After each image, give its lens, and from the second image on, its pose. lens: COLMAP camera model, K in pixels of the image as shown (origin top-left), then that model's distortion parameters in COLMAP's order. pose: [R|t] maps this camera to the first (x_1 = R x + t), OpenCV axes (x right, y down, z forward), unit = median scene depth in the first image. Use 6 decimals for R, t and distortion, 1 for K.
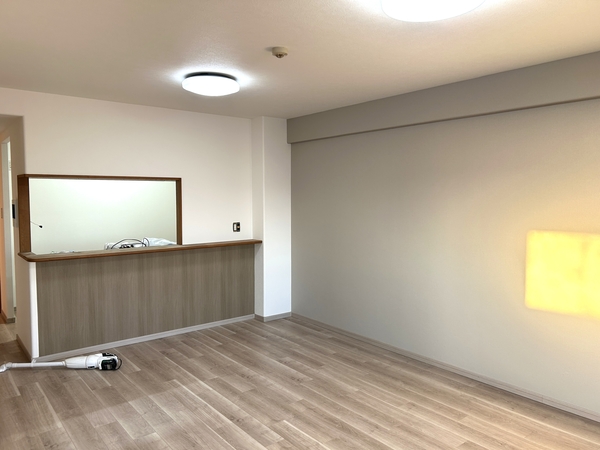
lens RADIAL K [[453.0, 0, 300.0], [0, 453.0, 225.0], [0, 0, 1]] dist [0.007203, 0.001909]
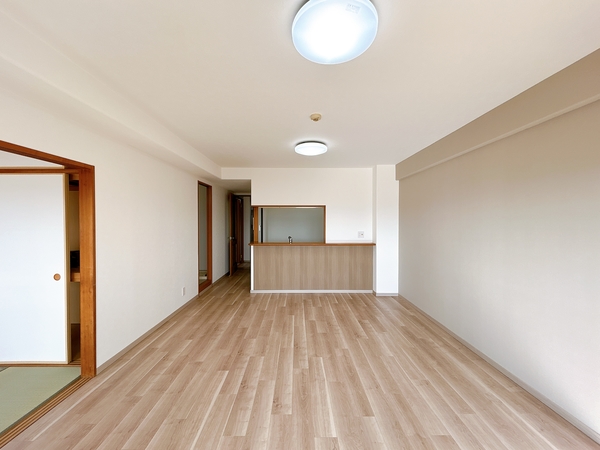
lens RADIAL K [[244.1, 0, 300.0], [0, 244.1, 225.0], [0, 0, 1]] dist [-0.000269, 0.000102]
pose [[0.788838, 0.011178, -0.614500, 0.328063], [-0.046193, 0.998085, -0.041142, 0.025270], [0.612863, 0.060840, 0.787843, 0.241201]]
